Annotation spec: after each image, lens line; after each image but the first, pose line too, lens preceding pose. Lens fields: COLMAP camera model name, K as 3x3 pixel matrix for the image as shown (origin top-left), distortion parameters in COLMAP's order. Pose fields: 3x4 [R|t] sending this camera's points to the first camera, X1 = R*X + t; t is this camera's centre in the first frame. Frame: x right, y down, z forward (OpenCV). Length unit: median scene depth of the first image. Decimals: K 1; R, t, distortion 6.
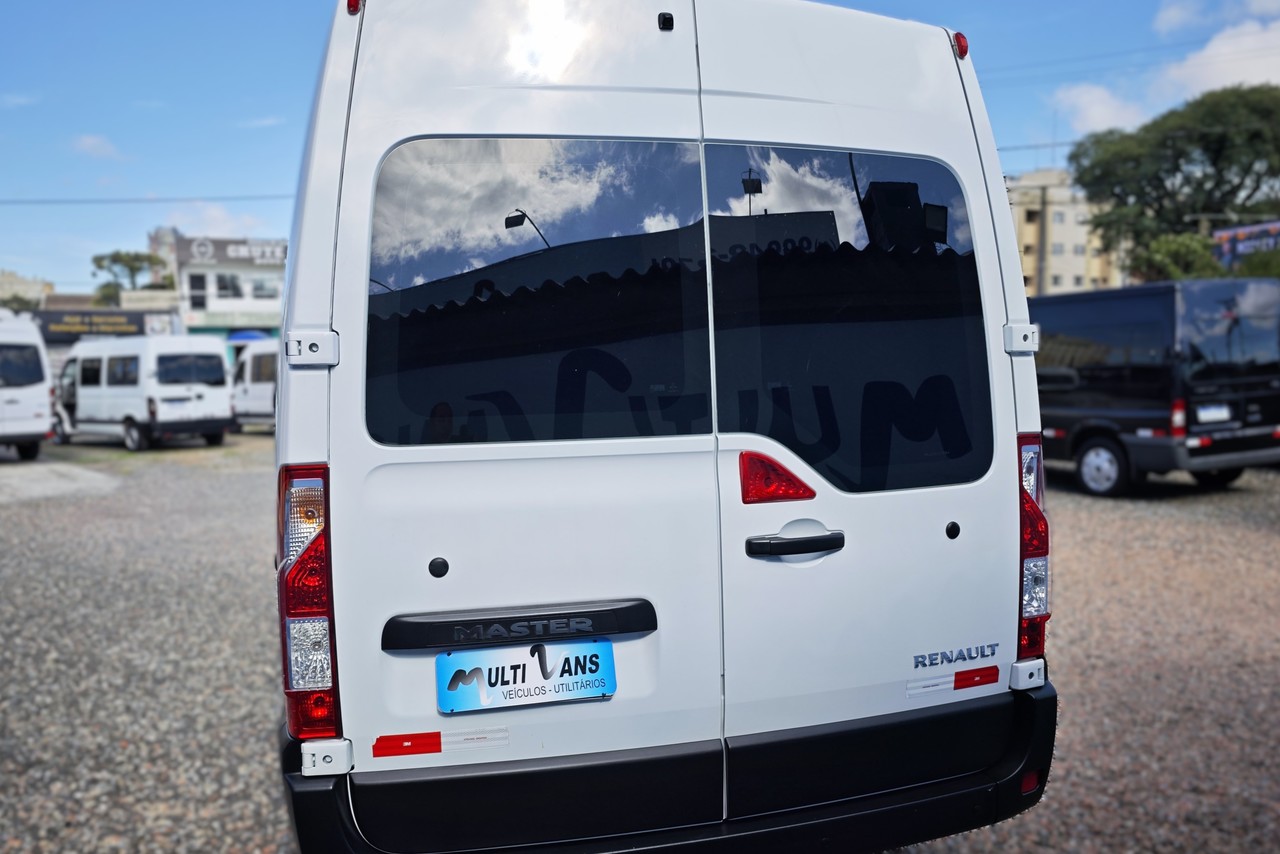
lens RADIAL K [[874.9, 0, 640.8], [0, 874.9, 425.8], [0, 0, 1]] dist [0.005234, -0.006568]
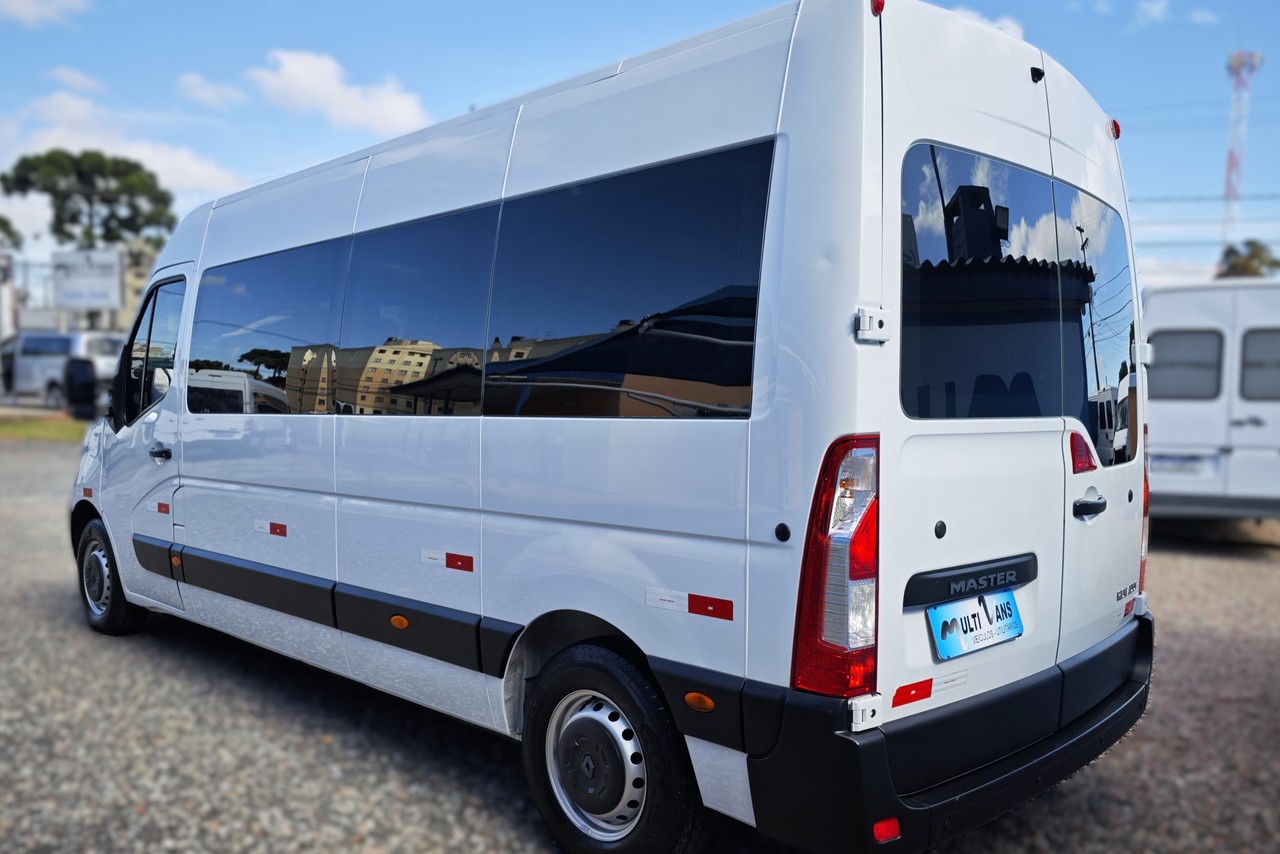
lens RADIAL K [[874.9, 0, 632.6], [0, 874.9, 438.6], [0, 0, 1]] dist [0.005234, -0.006568]
pose [[0.896587, 0.011379, 0.442721, -1.053208], [-0.008852, 0.999931, -0.007775, 0.057661], [-0.442778, 0.003052, 0.896626, 0.172275]]
